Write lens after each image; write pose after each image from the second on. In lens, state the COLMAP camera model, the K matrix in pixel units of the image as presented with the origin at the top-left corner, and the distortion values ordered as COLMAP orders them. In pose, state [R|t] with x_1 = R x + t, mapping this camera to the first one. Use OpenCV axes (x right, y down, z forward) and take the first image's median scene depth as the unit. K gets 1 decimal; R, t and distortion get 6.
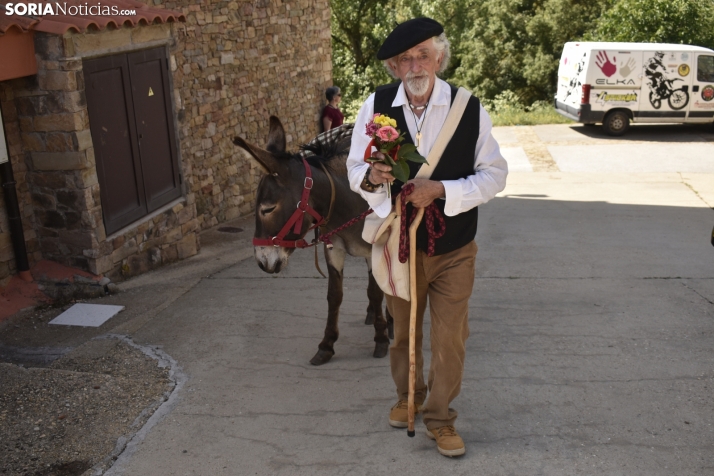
lens RADIAL K [[762.4, 0, 357.0], [0, 762.4, 238.0], [0, 0, 1]] dist [-0.074792, 0.019357]
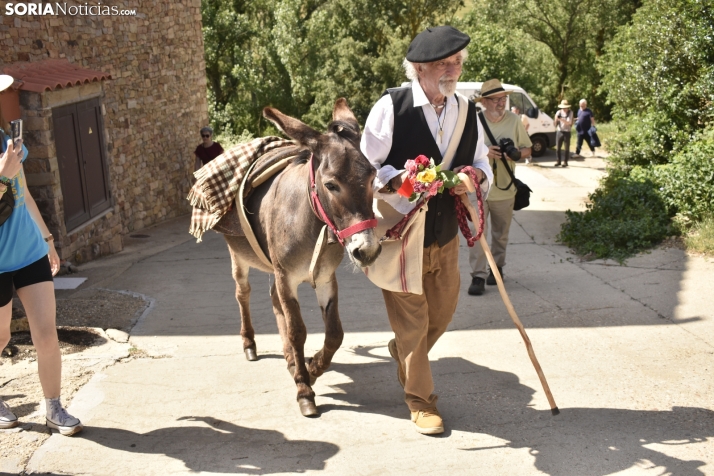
lens RADIAL K [[762.4, 0, 357.0], [0, 762.4, 238.0], [0, 0, 1]] dist [-0.074792, 0.019357]
pose [[0.982857, -0.040606, 0.179843, -0.028213], [0.048562, 0.998017, -0.040054, 0.047705], [-0.177860, 0.048101, 0.982879, -0.252868]]
